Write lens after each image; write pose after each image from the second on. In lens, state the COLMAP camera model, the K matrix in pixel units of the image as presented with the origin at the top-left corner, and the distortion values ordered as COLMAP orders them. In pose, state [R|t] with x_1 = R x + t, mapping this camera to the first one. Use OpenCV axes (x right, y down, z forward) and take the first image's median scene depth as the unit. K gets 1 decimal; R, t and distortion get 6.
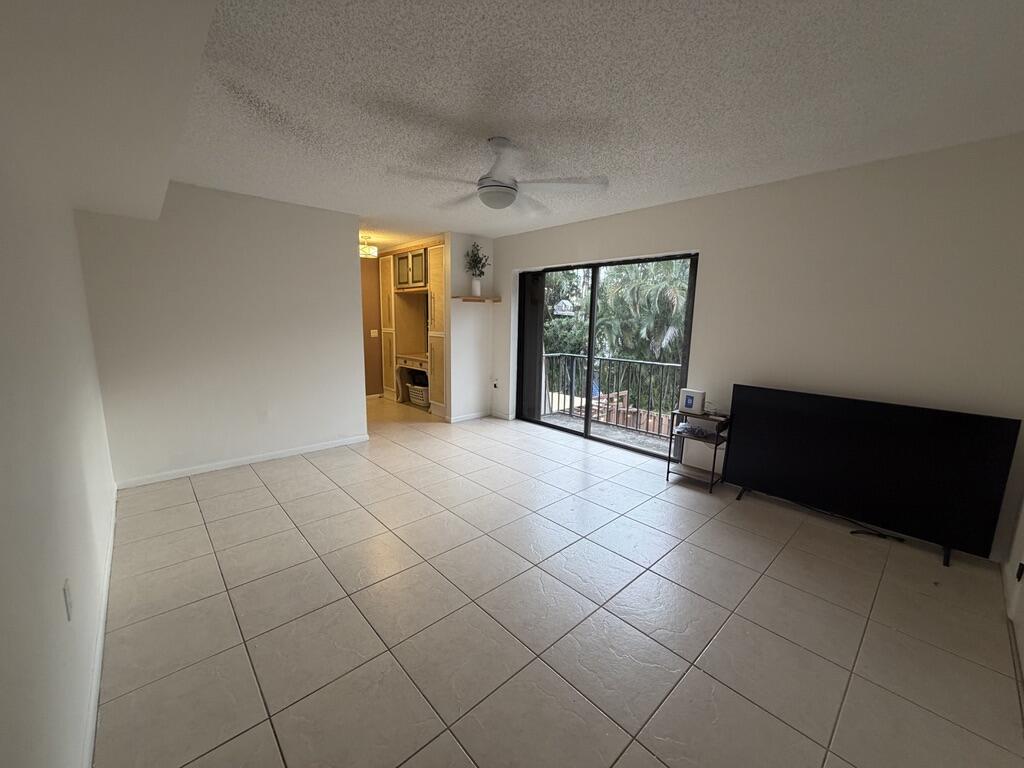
lens RADIAL K [[407.4, 0, 512.0], [0, 407.4, 384.0], [0, 0, 1]] dist [0.002399, 0.000042]
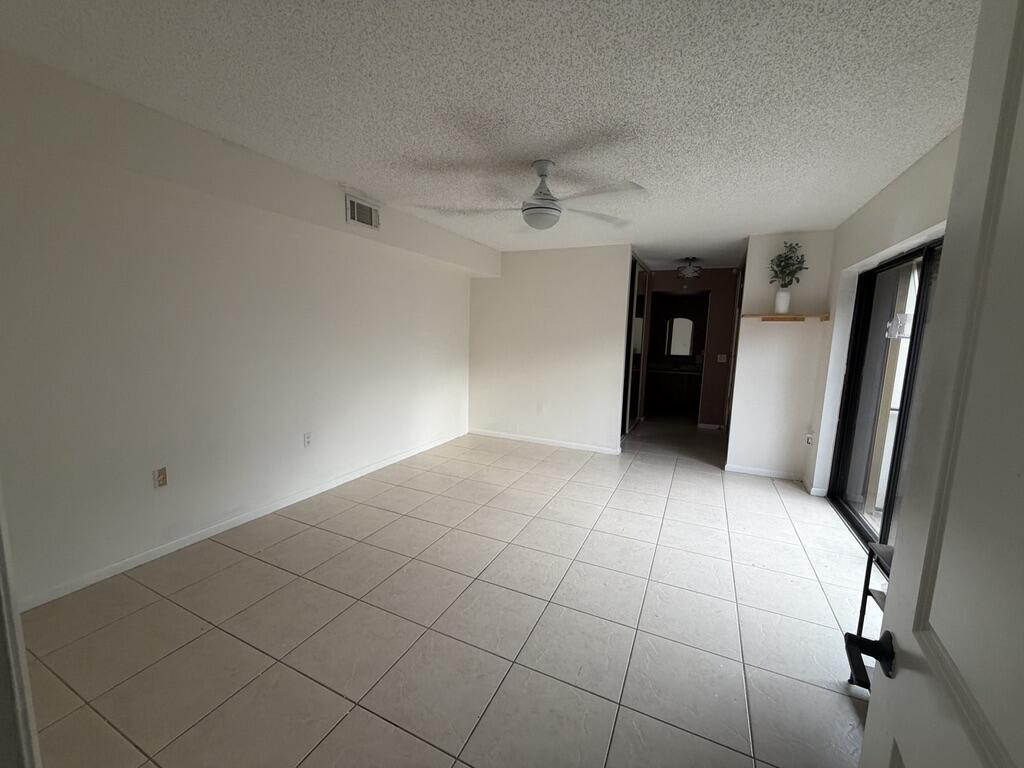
lens RADIAL K [[407.4, 0, 512.0], [0, 407.4, 384.0], [0, 0, 1]] dist [0.002399, 0.000042]
pose [[0.368215, 0.110277, -0.923178, 0.435191], [-0.170102, 0.984172, 0.049717, -0.042131], [0.914048, 0.138727, 0.381145, 0.286613]]
